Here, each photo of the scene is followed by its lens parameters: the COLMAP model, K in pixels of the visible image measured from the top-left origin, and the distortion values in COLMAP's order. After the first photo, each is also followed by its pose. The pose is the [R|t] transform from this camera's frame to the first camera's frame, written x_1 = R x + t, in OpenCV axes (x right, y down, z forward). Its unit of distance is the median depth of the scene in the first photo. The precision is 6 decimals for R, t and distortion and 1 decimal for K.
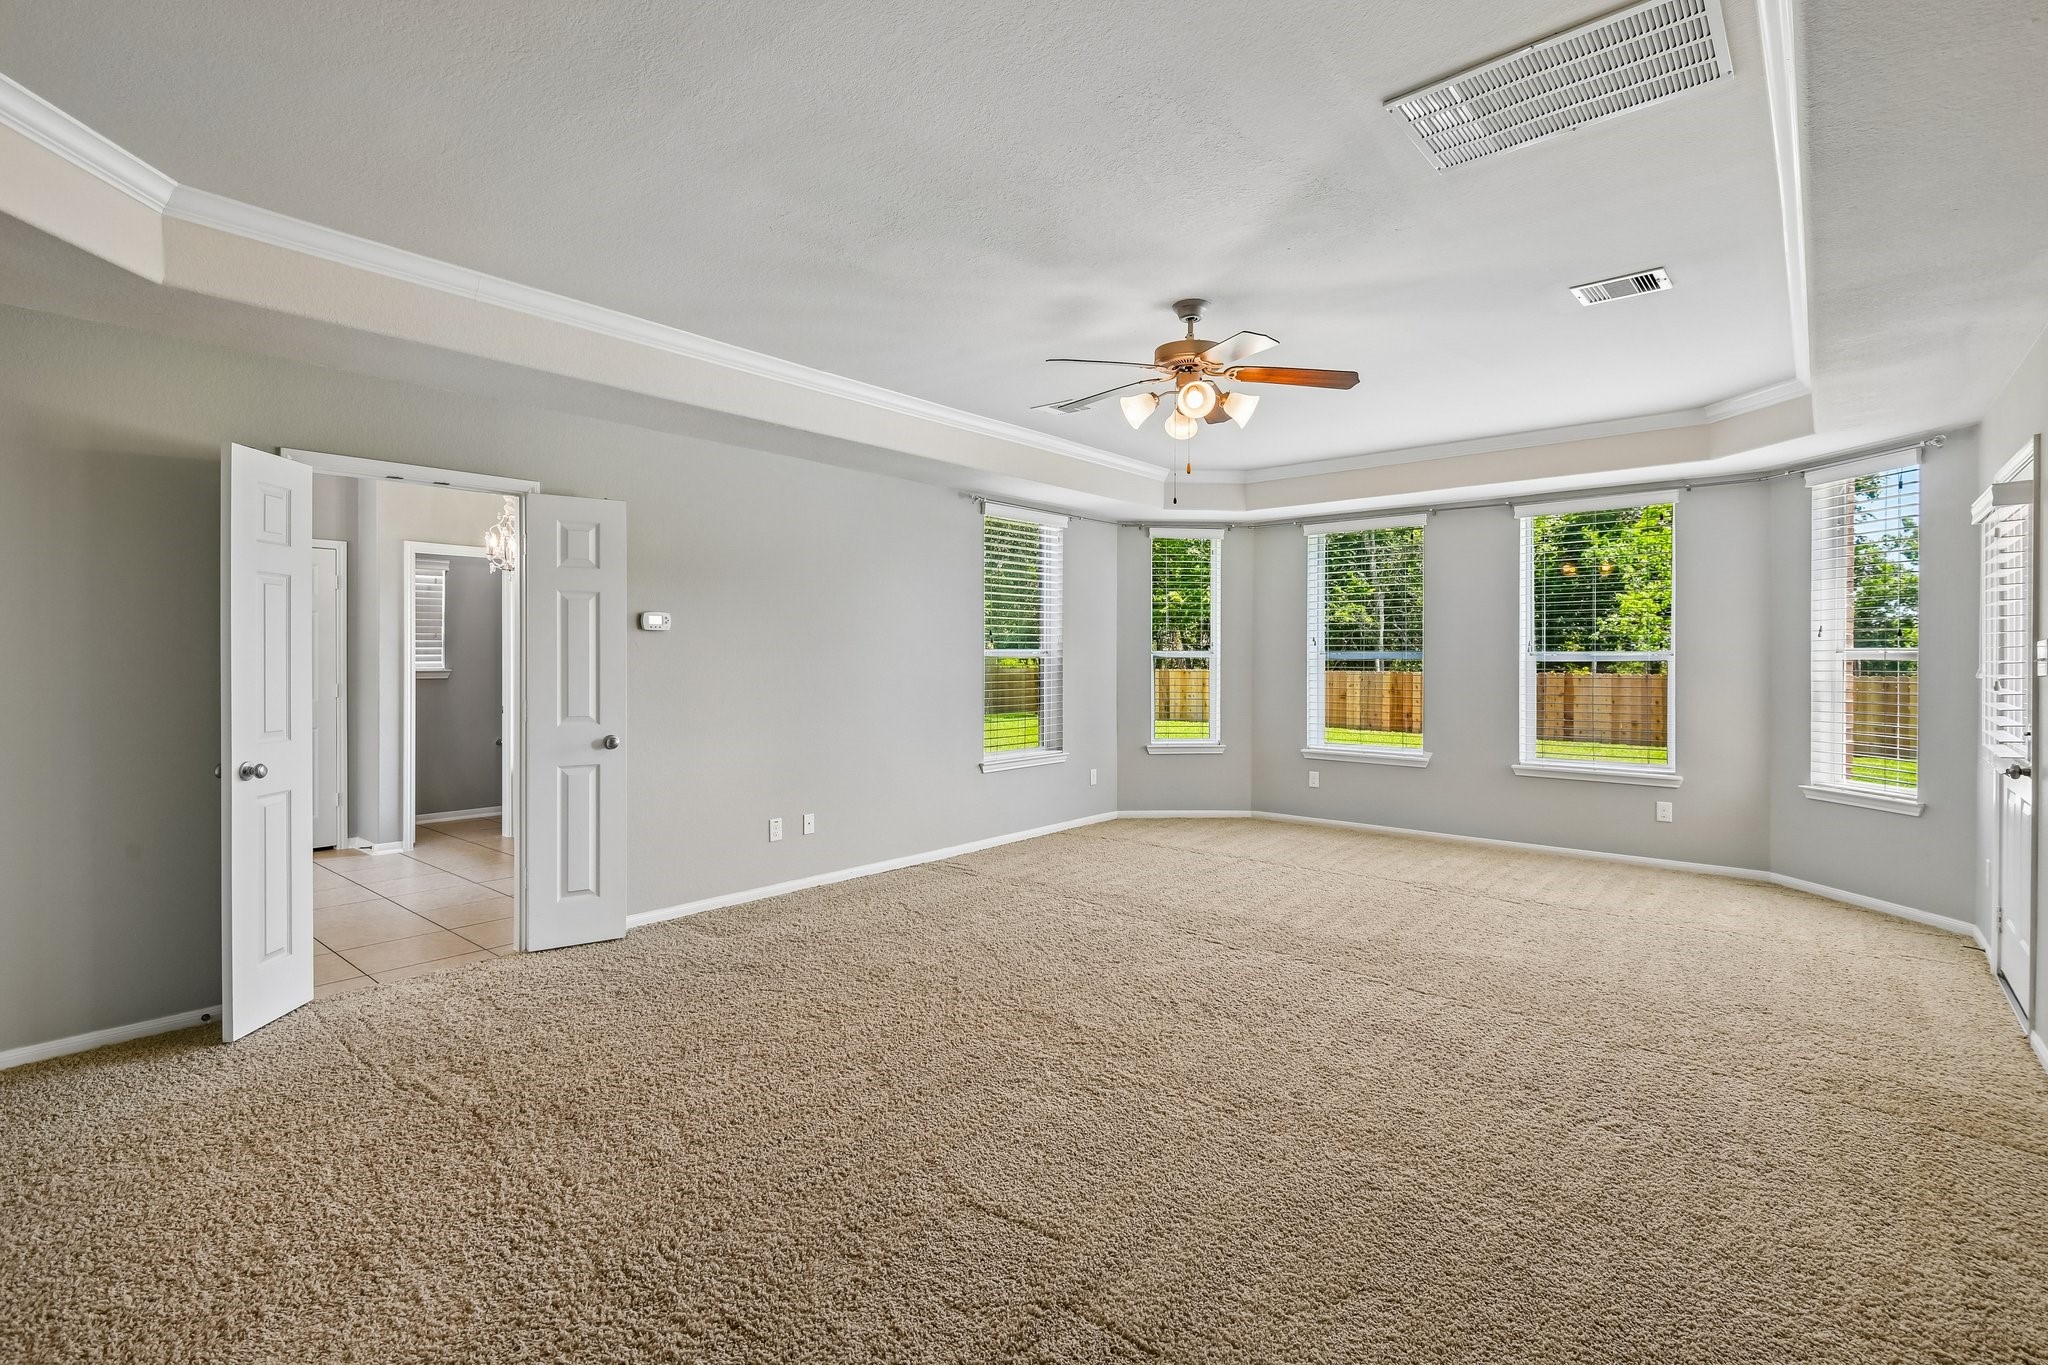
lens RADIAL K [[942.8, 0, 1023.3], [0, 942.8, 666.6], [0, 0, 1]] dist [-0.001708, -0.000646]
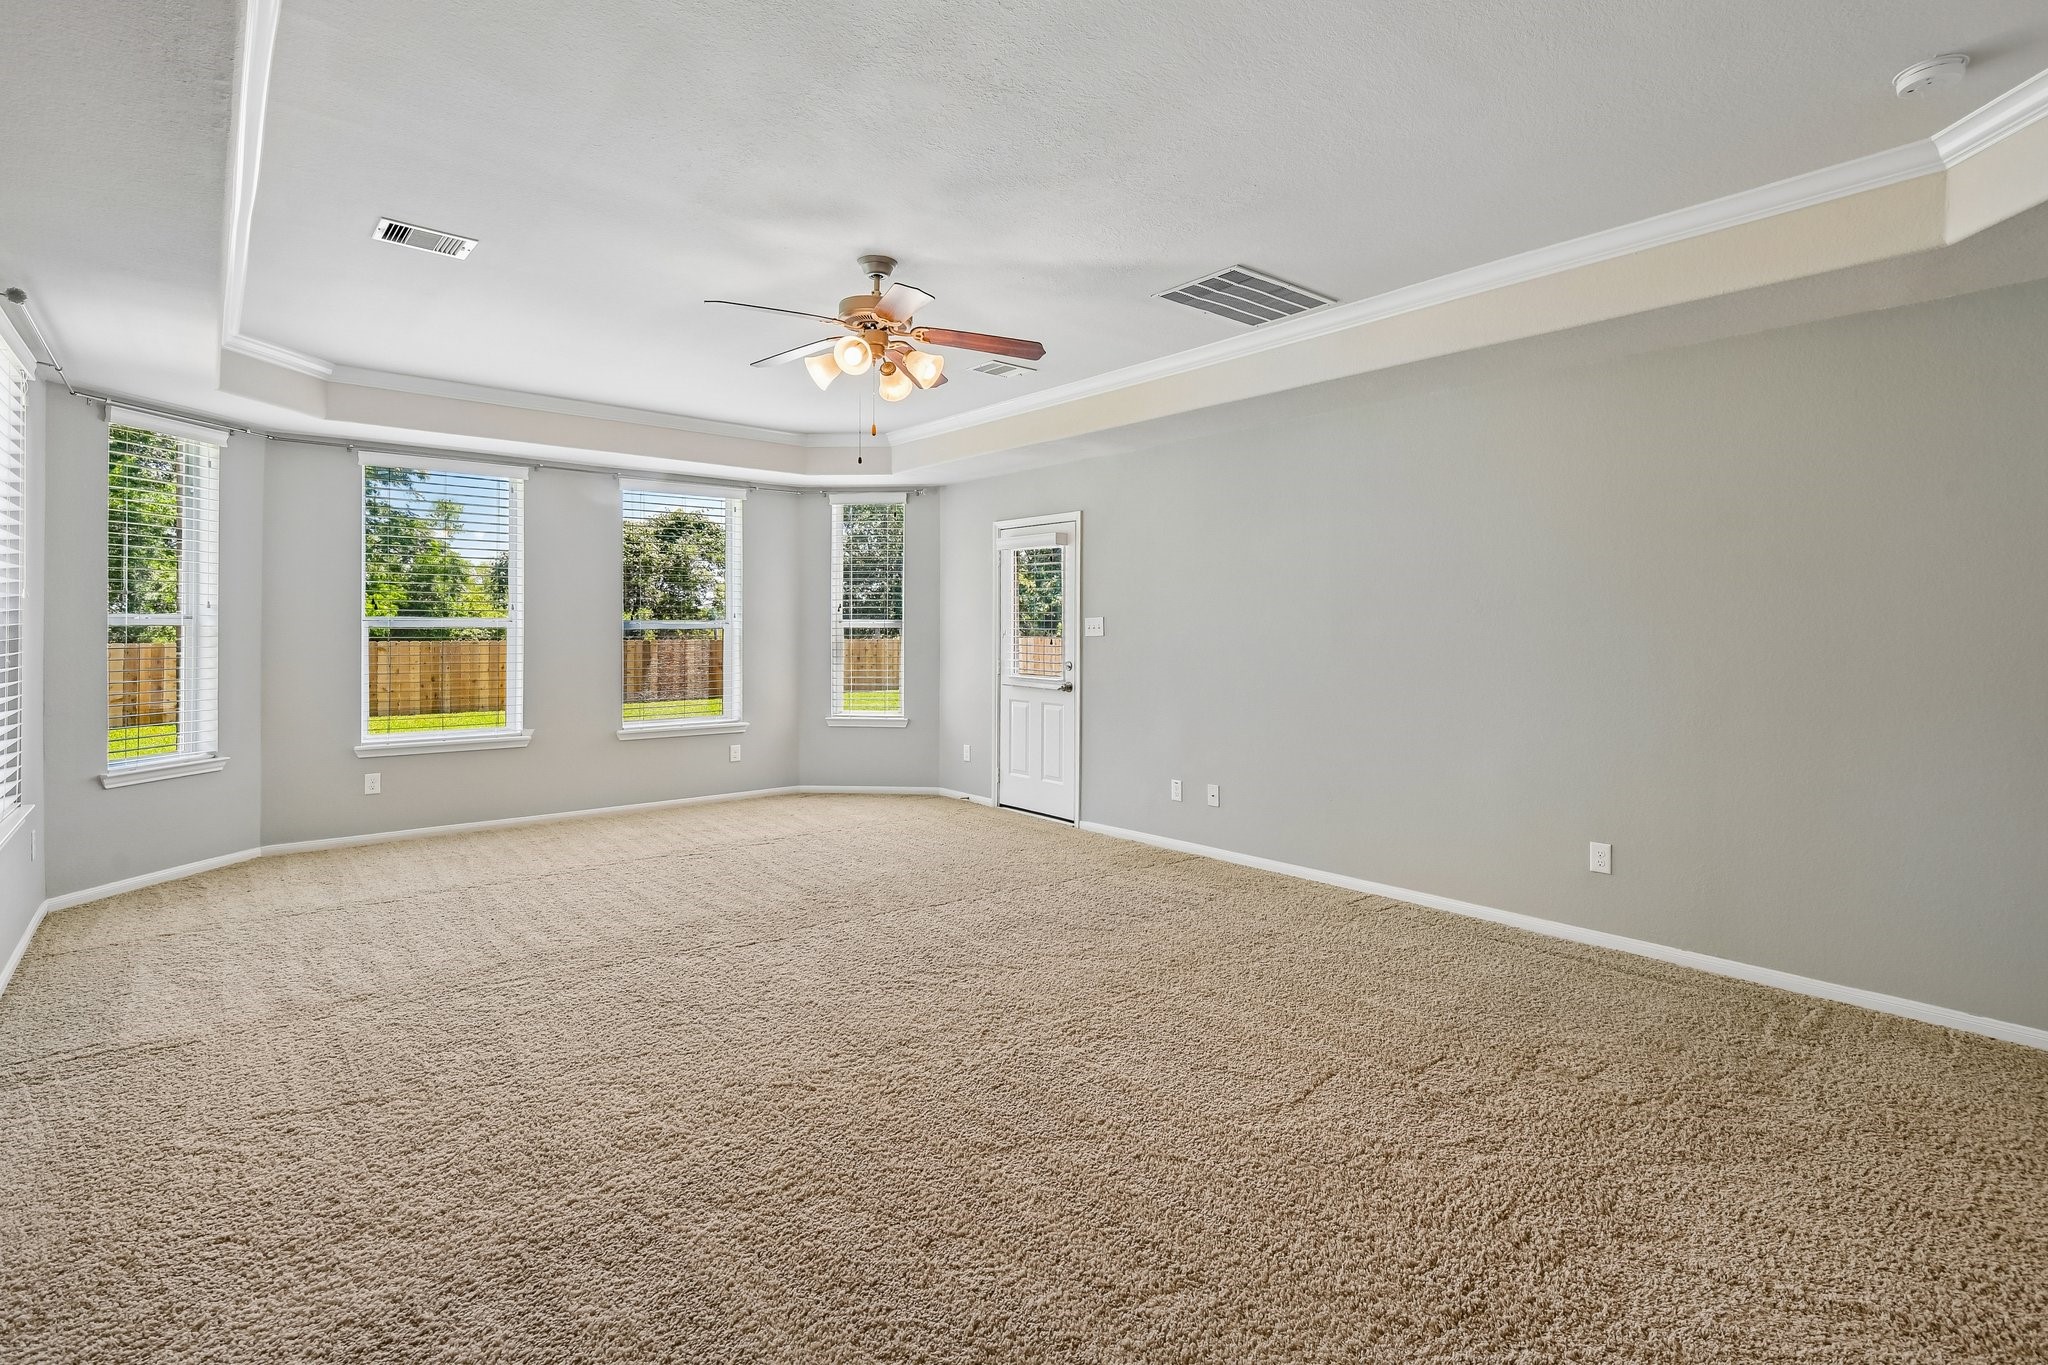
lens RADIAL K [[977.6, 0, 1026.6], [0, 977.6, 618.2], [0, 0, 1]] dist [-0.002784, -0.000476]
pose [[0.152455, 0.006615, 0.988288, -0.481623], [0.009063, 0.999926, -0.008091, -0.004679], [-0.988269, 0.010191, 0.152384, 0.426004]]
